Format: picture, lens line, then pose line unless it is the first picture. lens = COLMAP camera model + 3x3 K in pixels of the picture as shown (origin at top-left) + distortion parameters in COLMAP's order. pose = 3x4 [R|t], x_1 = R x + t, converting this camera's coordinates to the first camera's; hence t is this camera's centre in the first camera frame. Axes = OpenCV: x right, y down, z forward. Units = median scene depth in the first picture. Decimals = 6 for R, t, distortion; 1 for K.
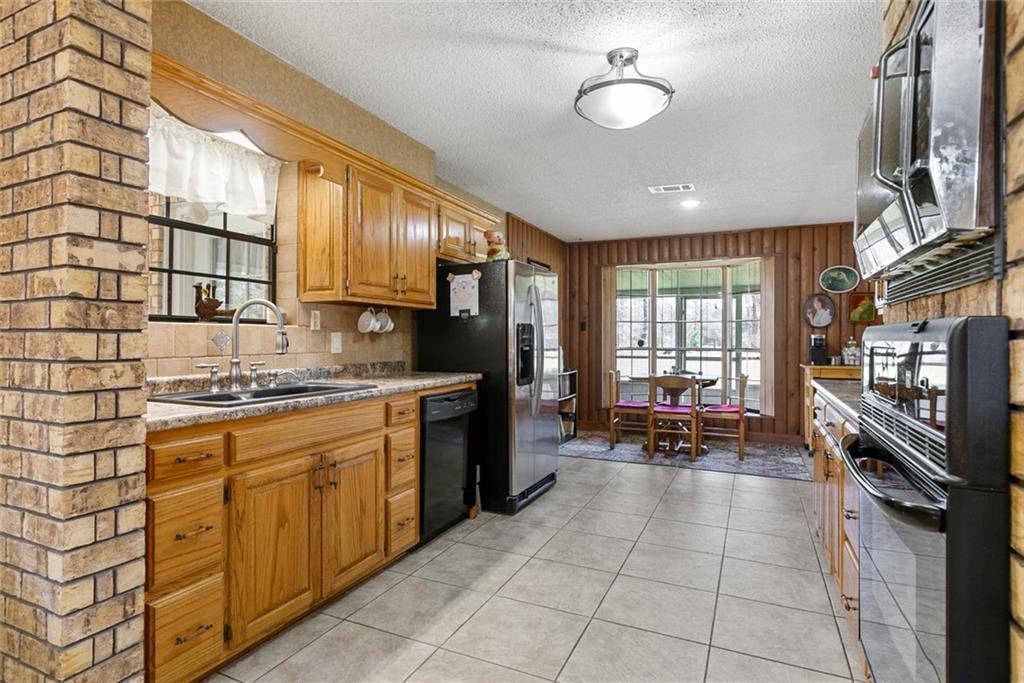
lens RADIAL K [[523.5, 0, 508.4], [0, 523.5, 333.5], [0, 0, 1]] dist [-0.001892, -0.000622]
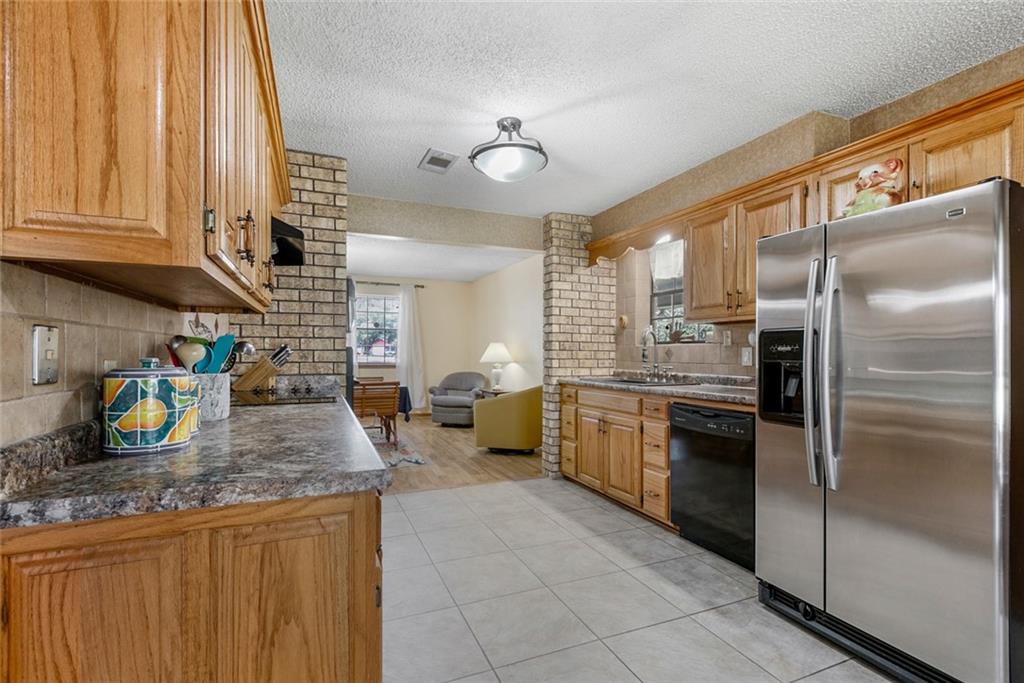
lens RADIAL K [[468.0, 0, 511.1], [0, 468.0, 352.8], [0, 0, 1]] dist [0.004491, 0.000067]
pose [[-0.667093, -0.006810, -0.744943, 0.923222], [-0.000025, 0.999958, -0.009120, 0.022230], [0.744974, -0.006065, -0.667066, 1.549701]]
